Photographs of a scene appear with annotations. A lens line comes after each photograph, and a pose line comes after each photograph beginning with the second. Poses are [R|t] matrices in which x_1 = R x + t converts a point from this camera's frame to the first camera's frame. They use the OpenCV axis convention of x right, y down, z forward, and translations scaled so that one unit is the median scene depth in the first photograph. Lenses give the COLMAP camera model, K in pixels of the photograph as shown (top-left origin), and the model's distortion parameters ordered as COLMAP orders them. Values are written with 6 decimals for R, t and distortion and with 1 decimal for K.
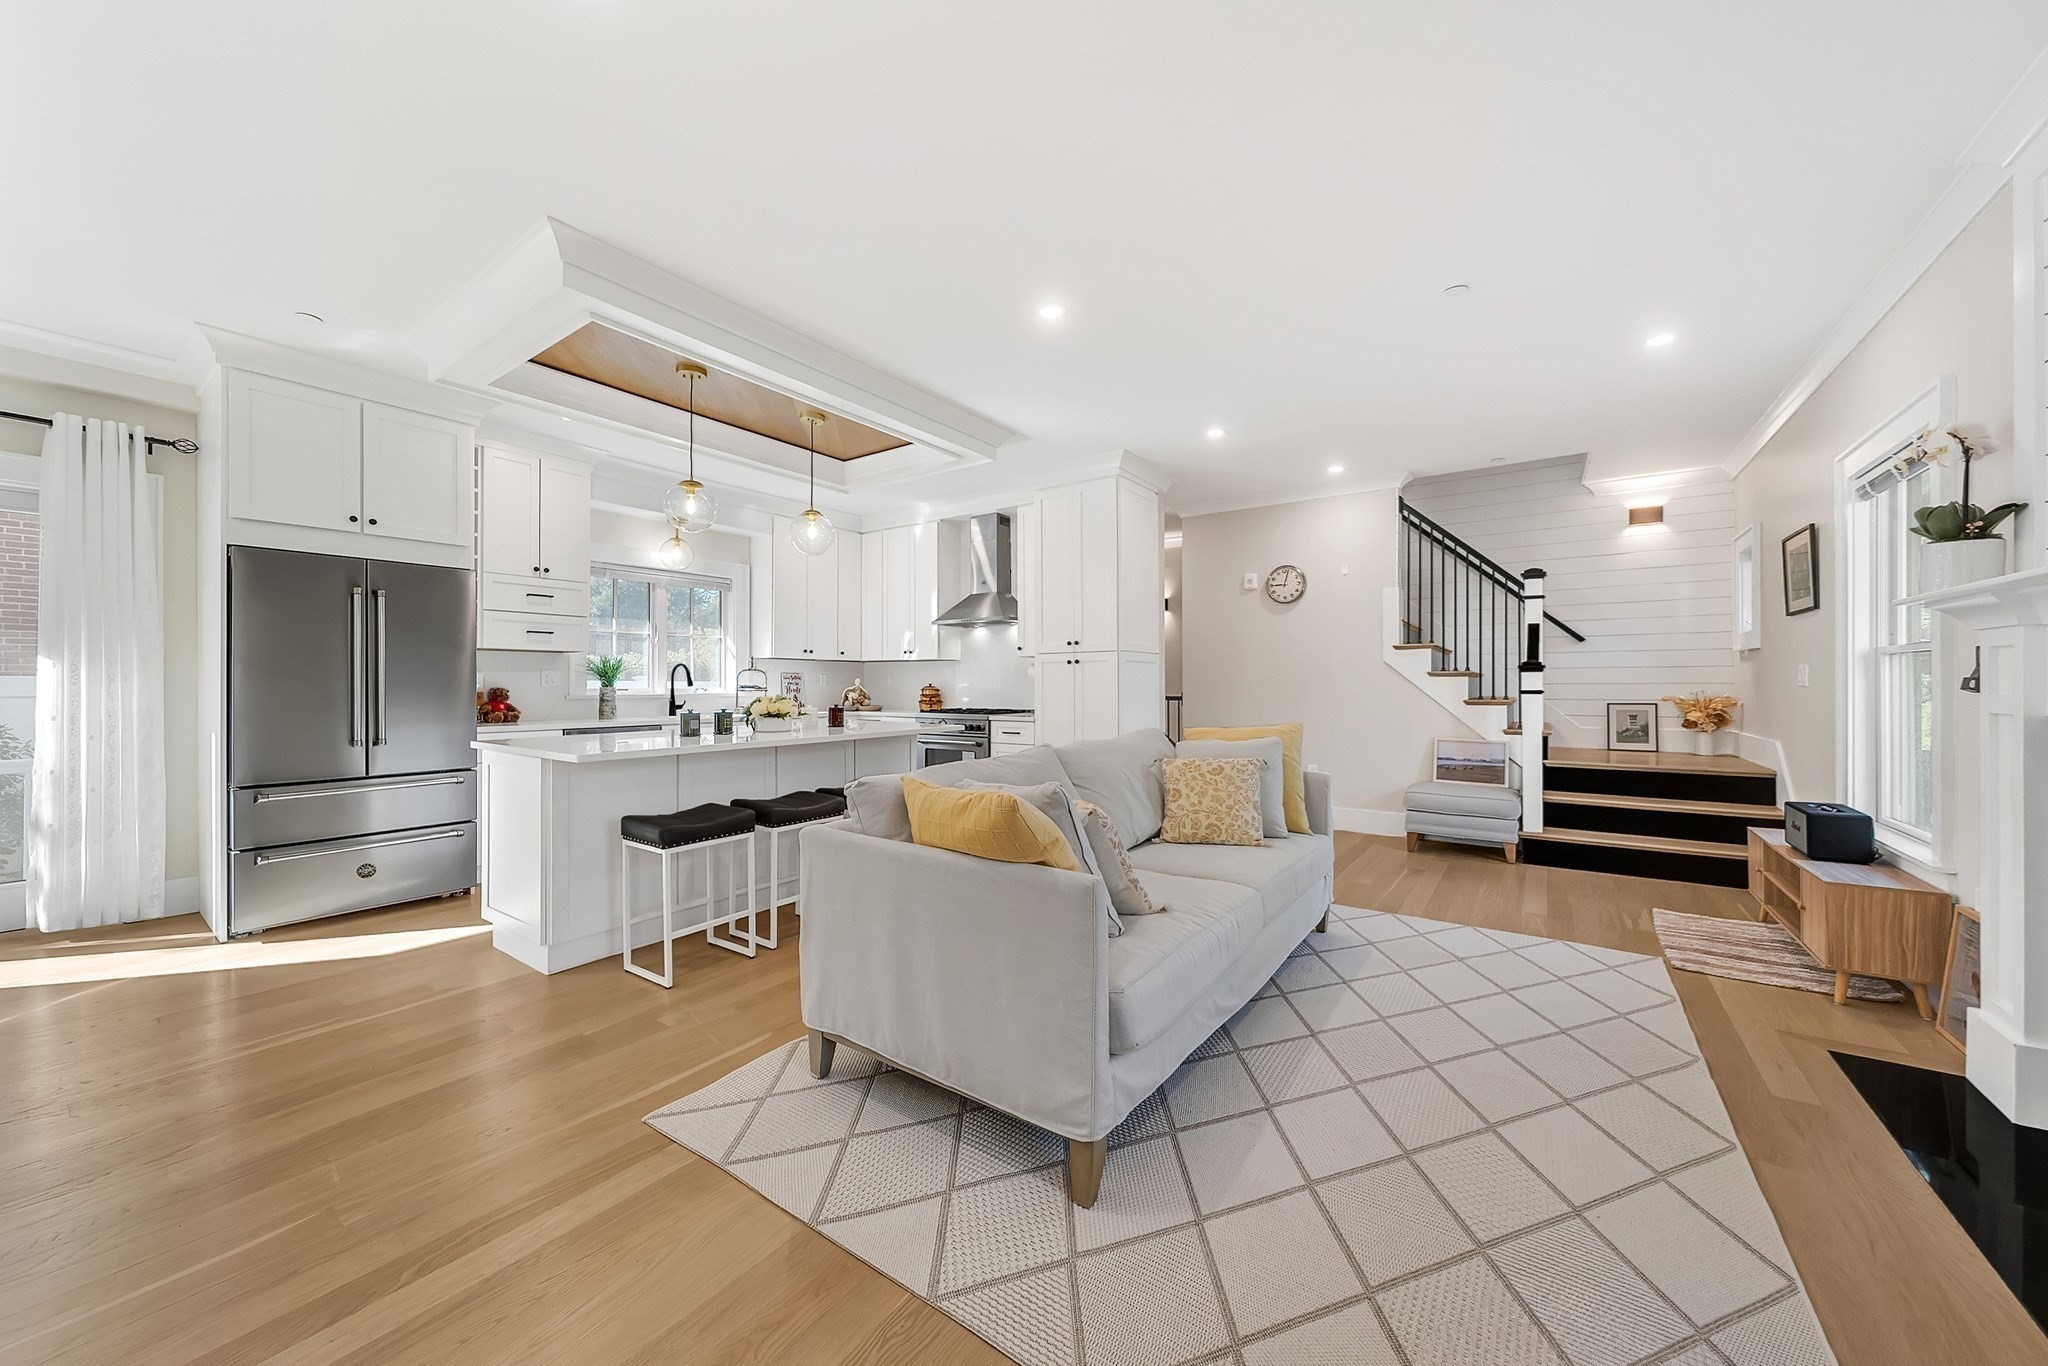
lens RADIAL K [[727.5, 0, 1025.7], [0, 727.5, 681.5], [0, 0, 1]] dist [-0.000618, -0.001084]
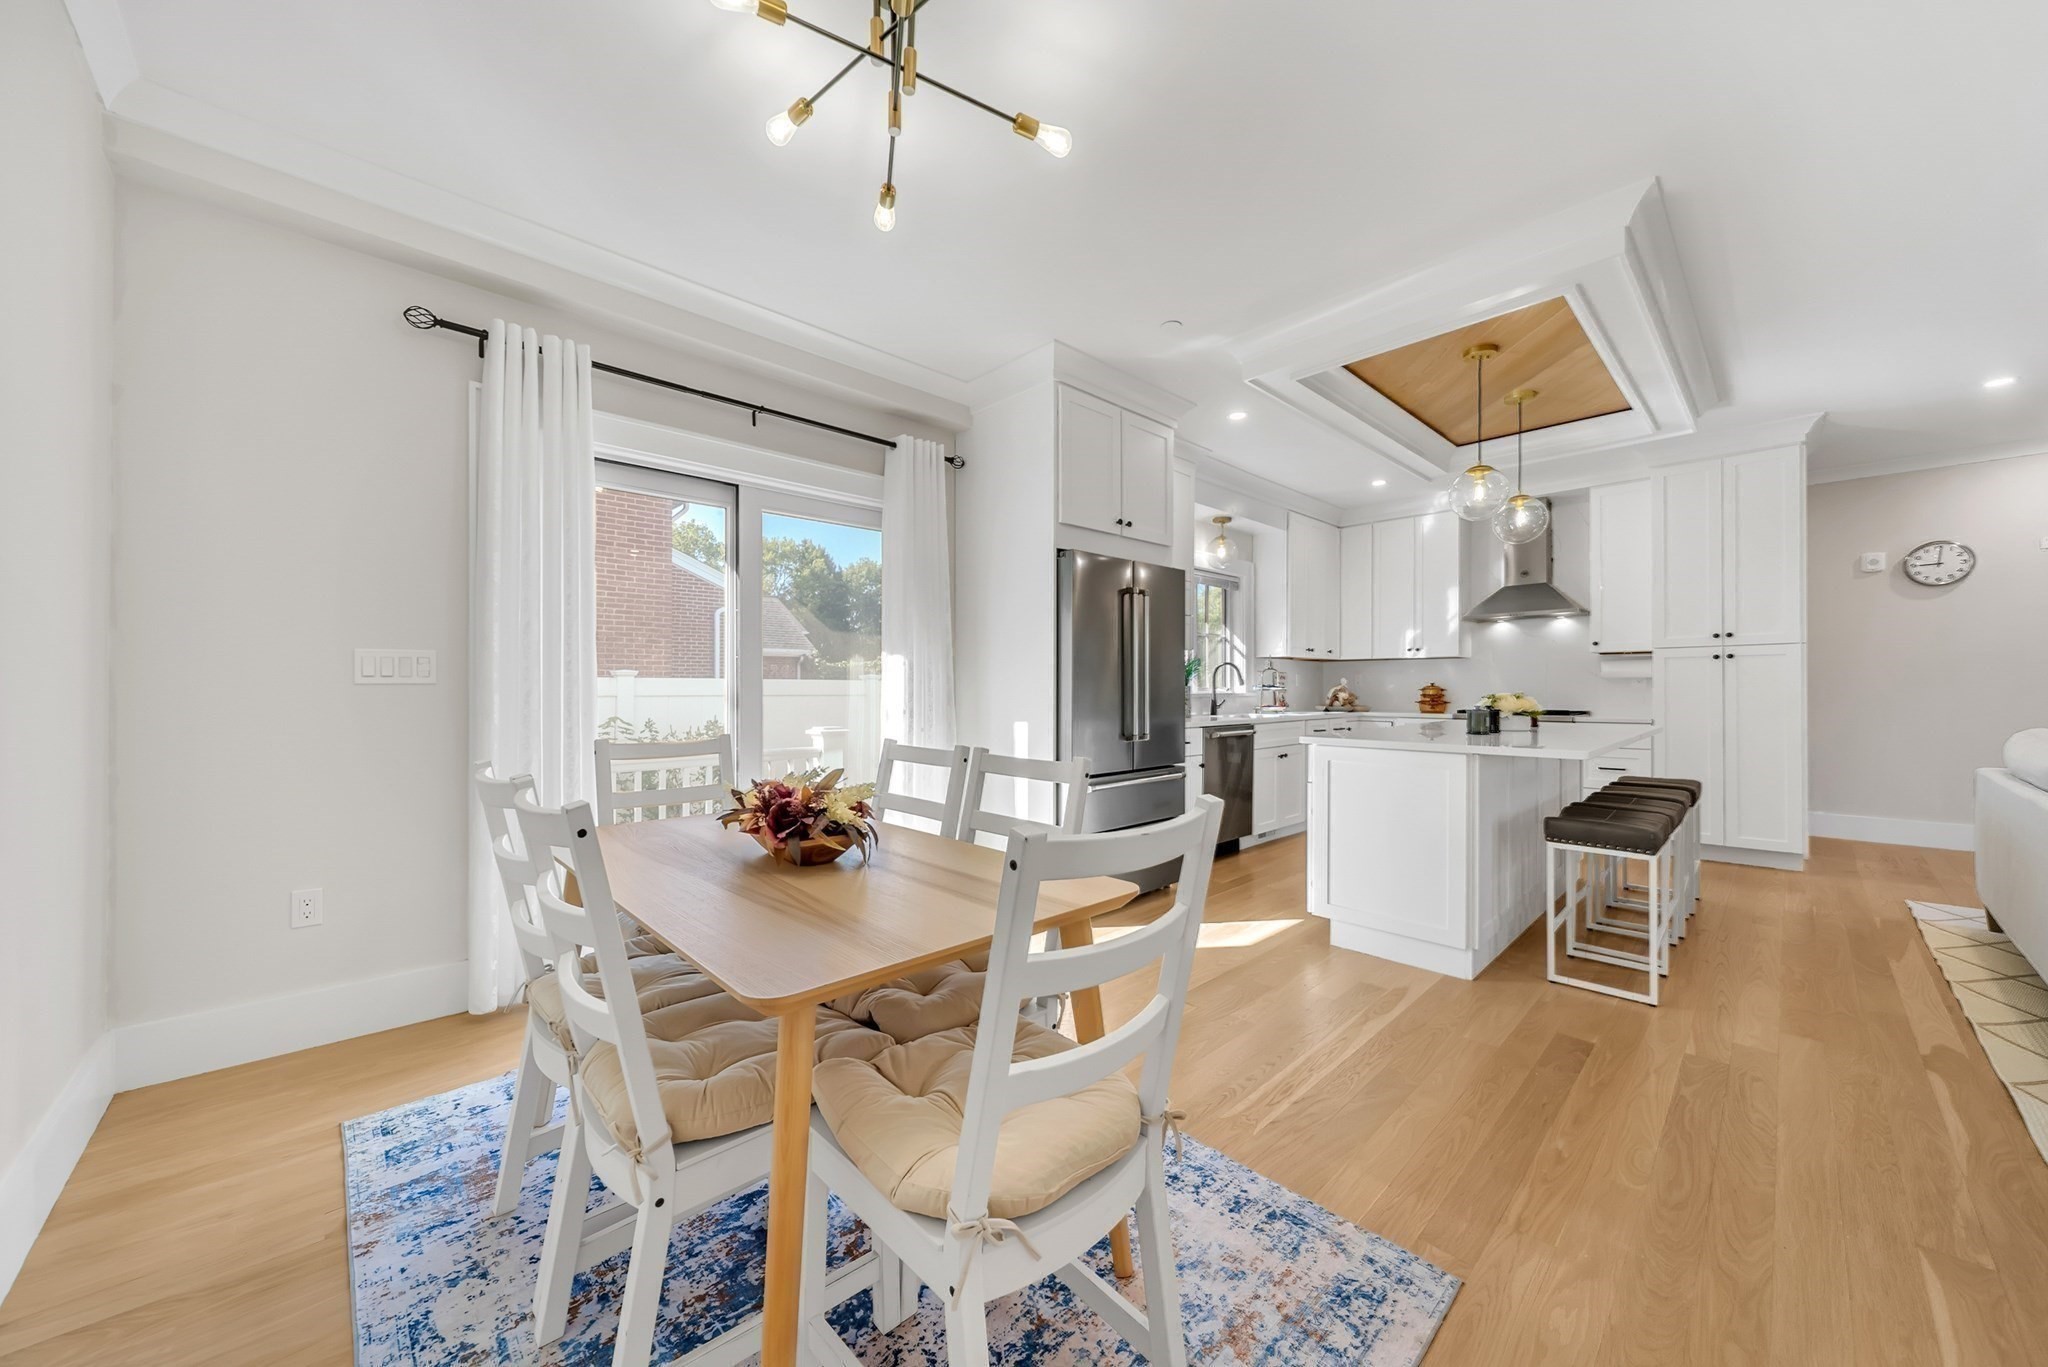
lens RADIAL K [[727.5, 0, 1030.8], [0, 727.5, 686.9], [0, 0, 1]] dist [-0.000618, -0.001084]
pose [[0.981506, -0.001581, -0.191427, -0.858190], [0.002062, 0.999995, 0.002315, 0.008807], [0.191423, -0.002667, 0.981504, -0.047431]]
